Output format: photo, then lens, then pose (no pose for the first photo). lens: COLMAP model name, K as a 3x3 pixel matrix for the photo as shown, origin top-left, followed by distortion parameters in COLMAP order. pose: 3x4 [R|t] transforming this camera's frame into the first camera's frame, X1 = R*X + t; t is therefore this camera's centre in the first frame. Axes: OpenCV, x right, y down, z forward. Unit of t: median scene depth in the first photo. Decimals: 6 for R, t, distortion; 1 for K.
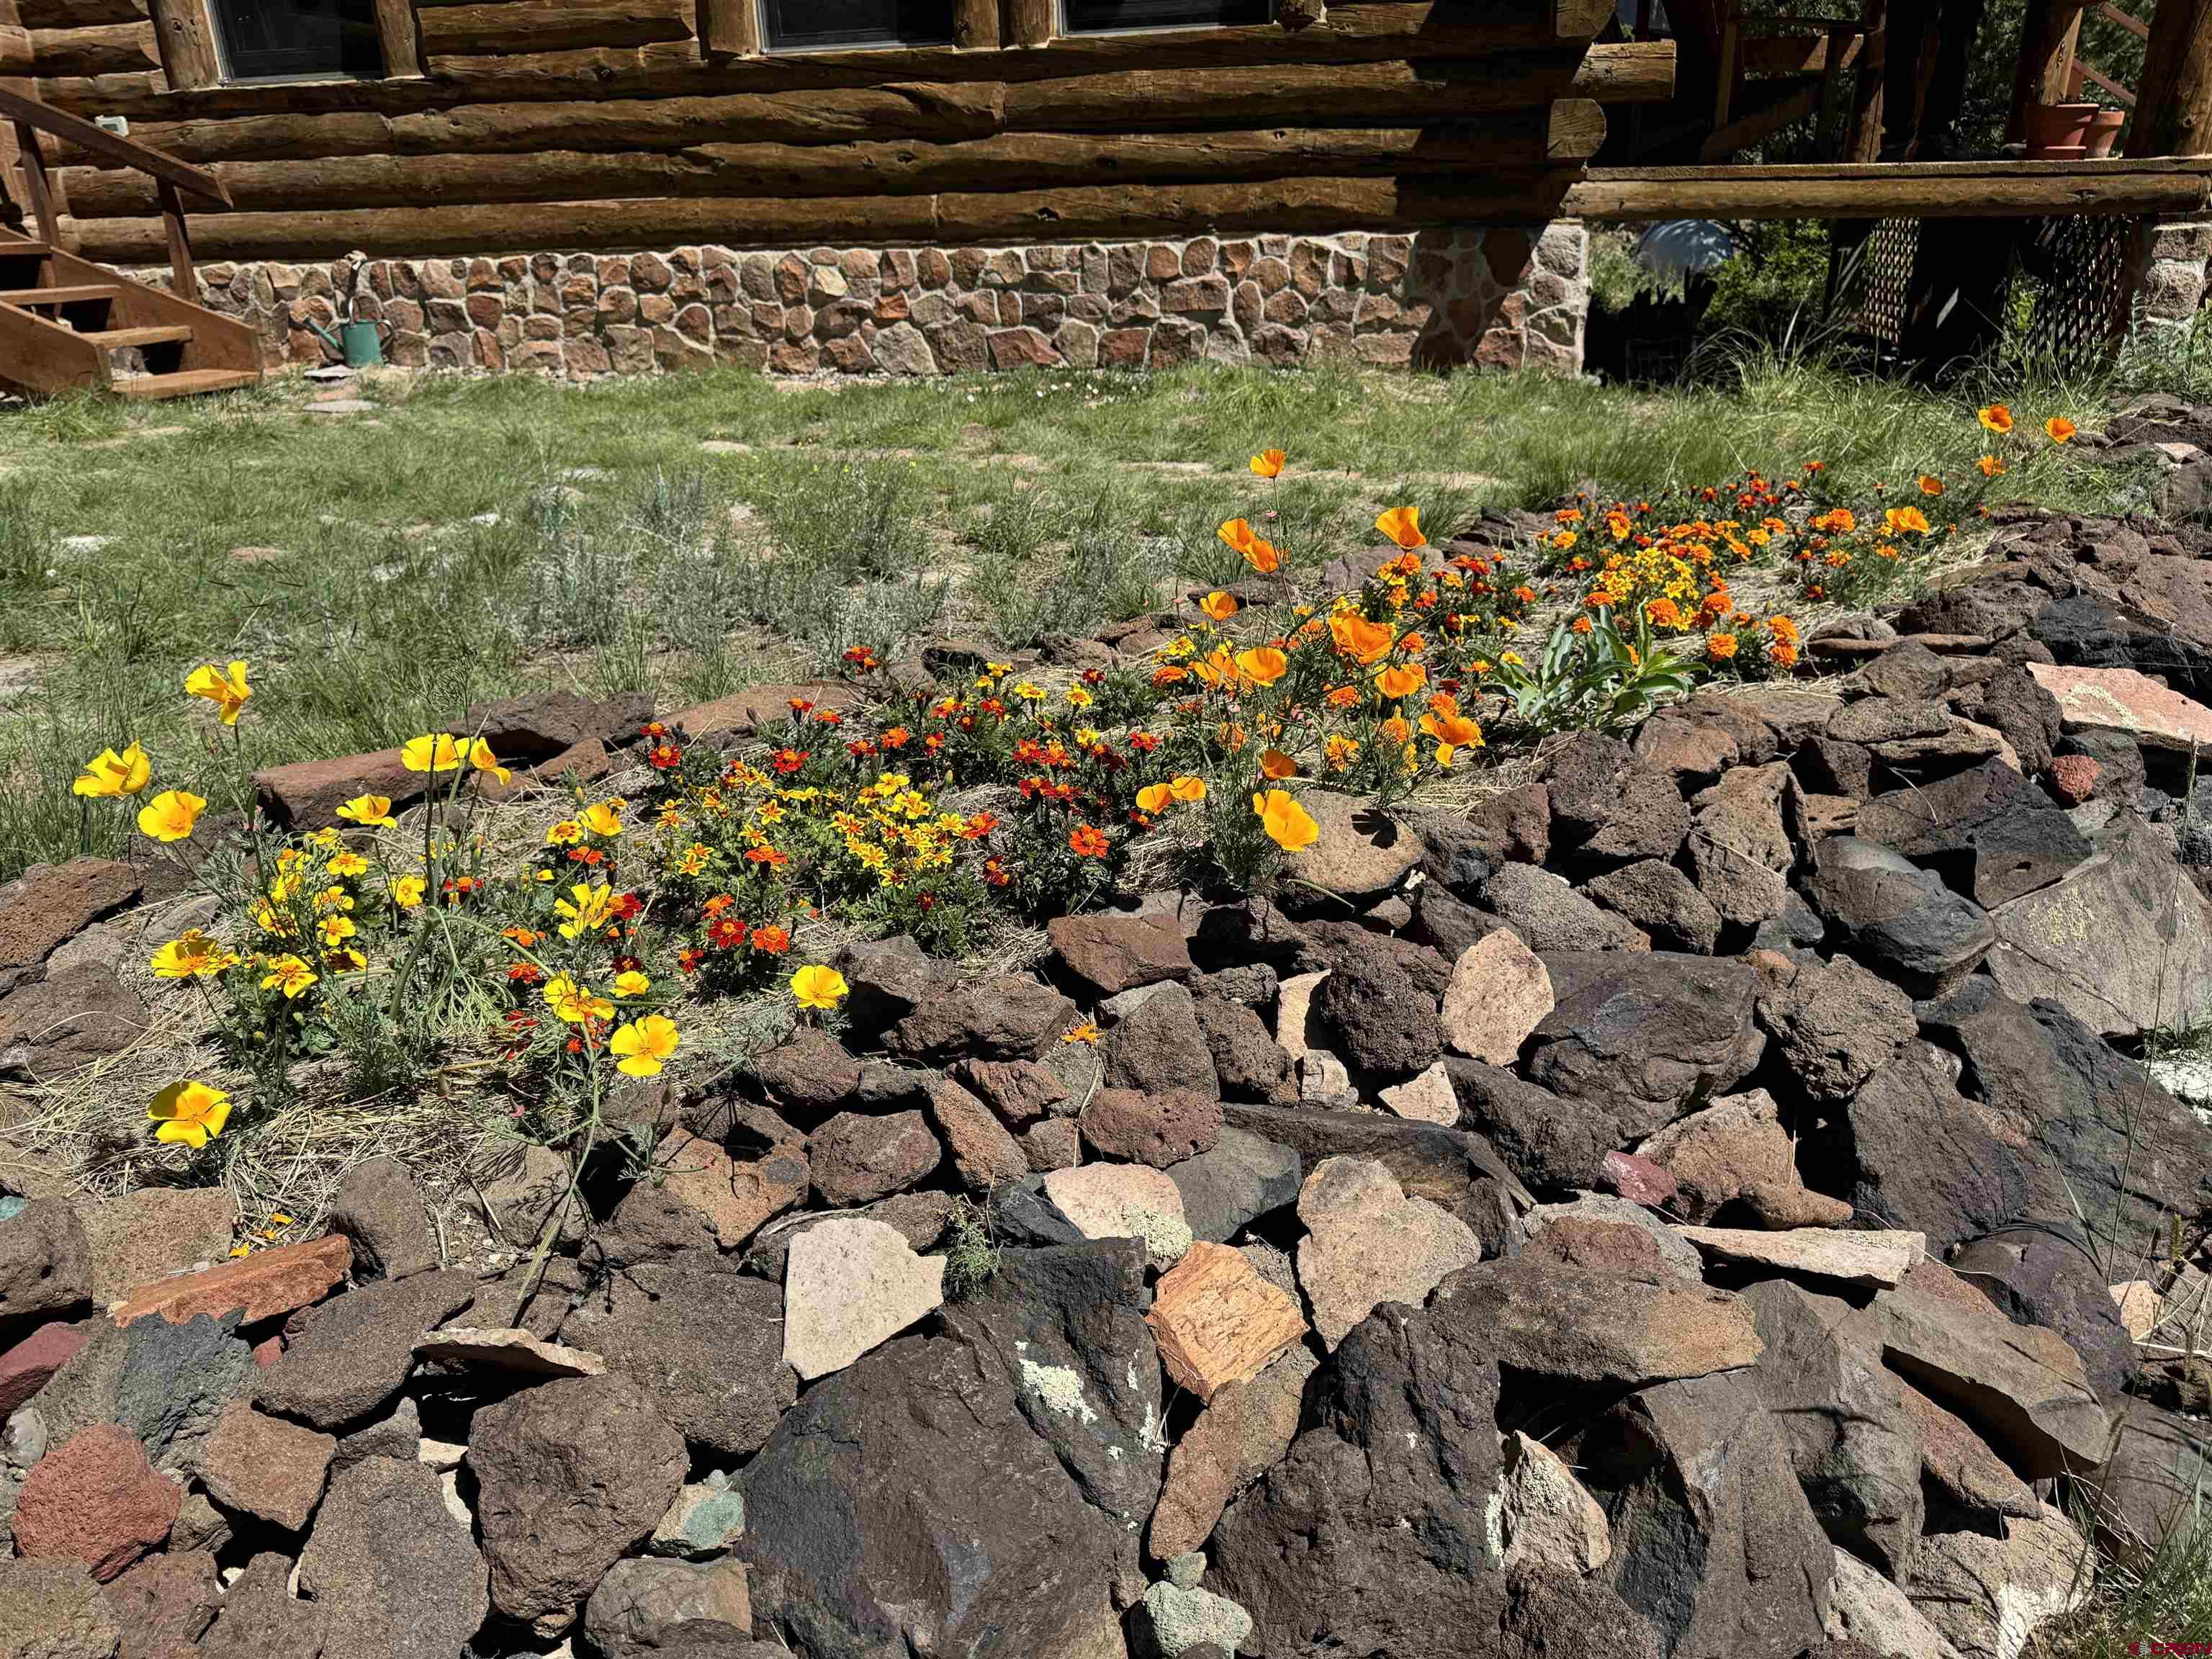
lens RADIAL K [[1573.6, 0, 1106.0], [0, 1573.6, 829.5], [0, 0, 1]] dist [0.041728, -0.055936]
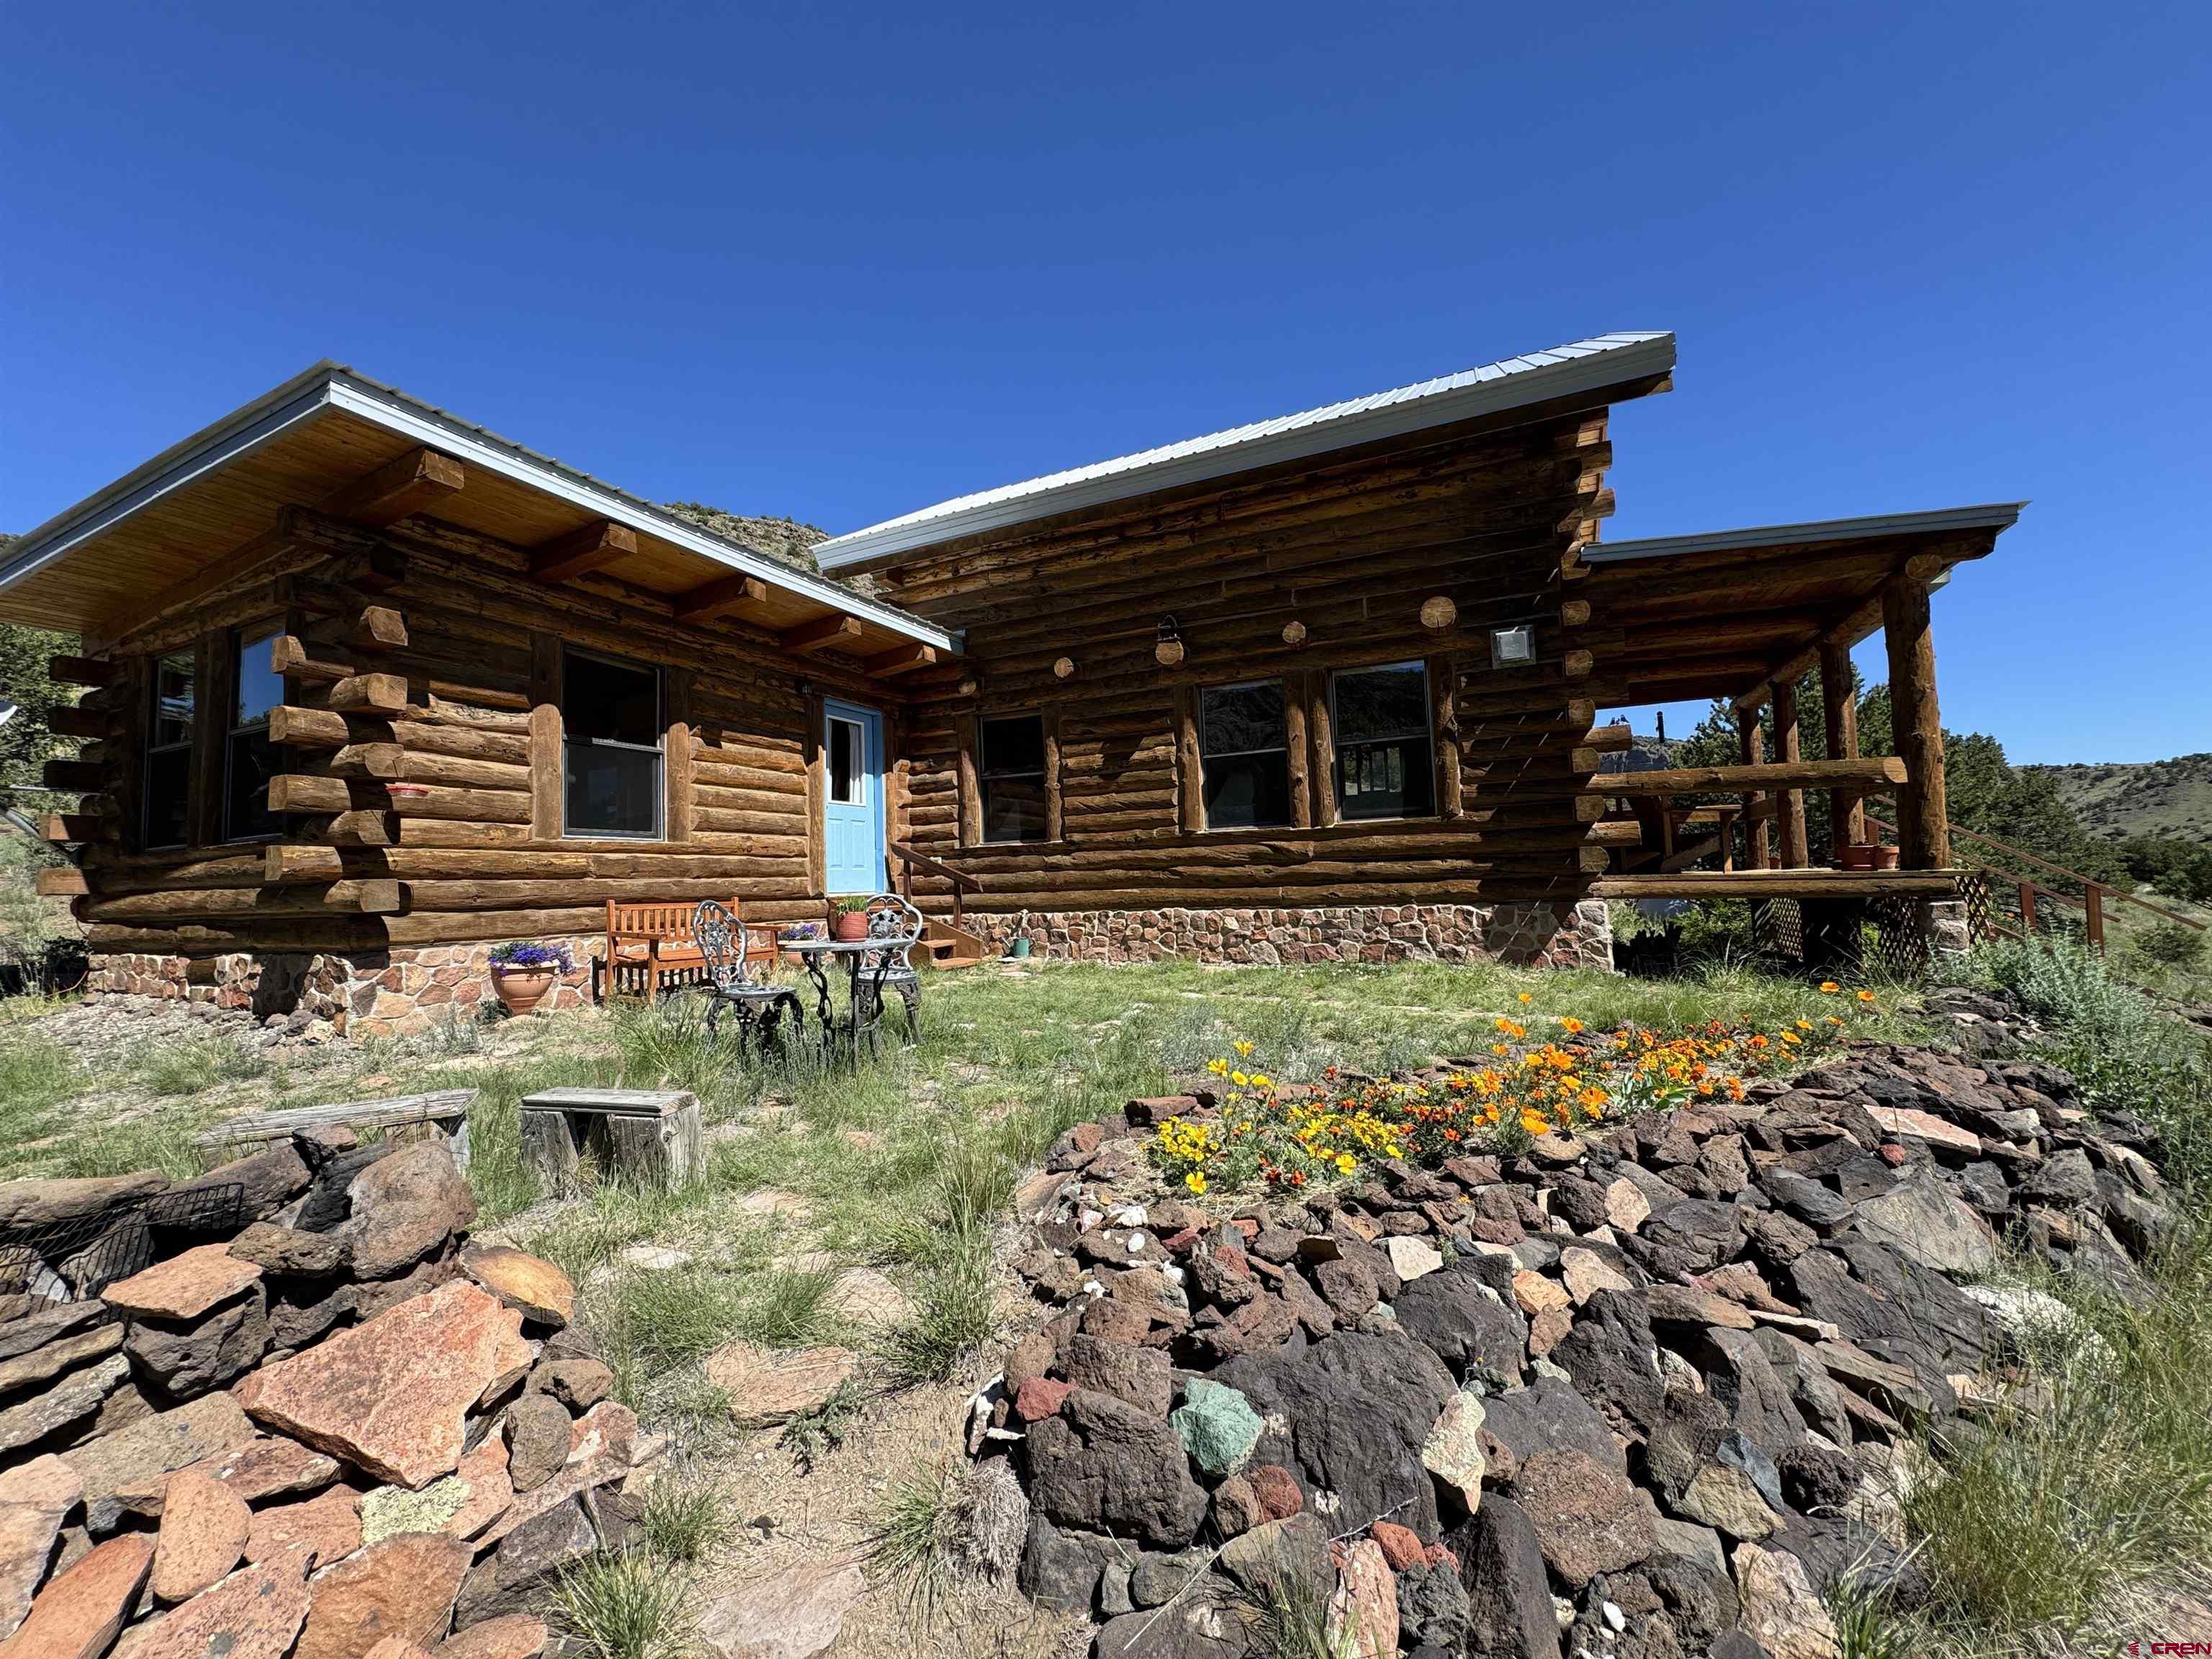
lens RADIAL K [[877.2, 0, 1106.0], [0, 877.2, 829.5], [0, 0, 1]] dist [-0.000280, -0.000027]
pose [[0.972485, -0.017788, -0.232284, -0.125990], [-0.080715, 0.909595, -0.407580, 0.105221], [0.218535, 0.415115, 0.883132, -0.382957]]
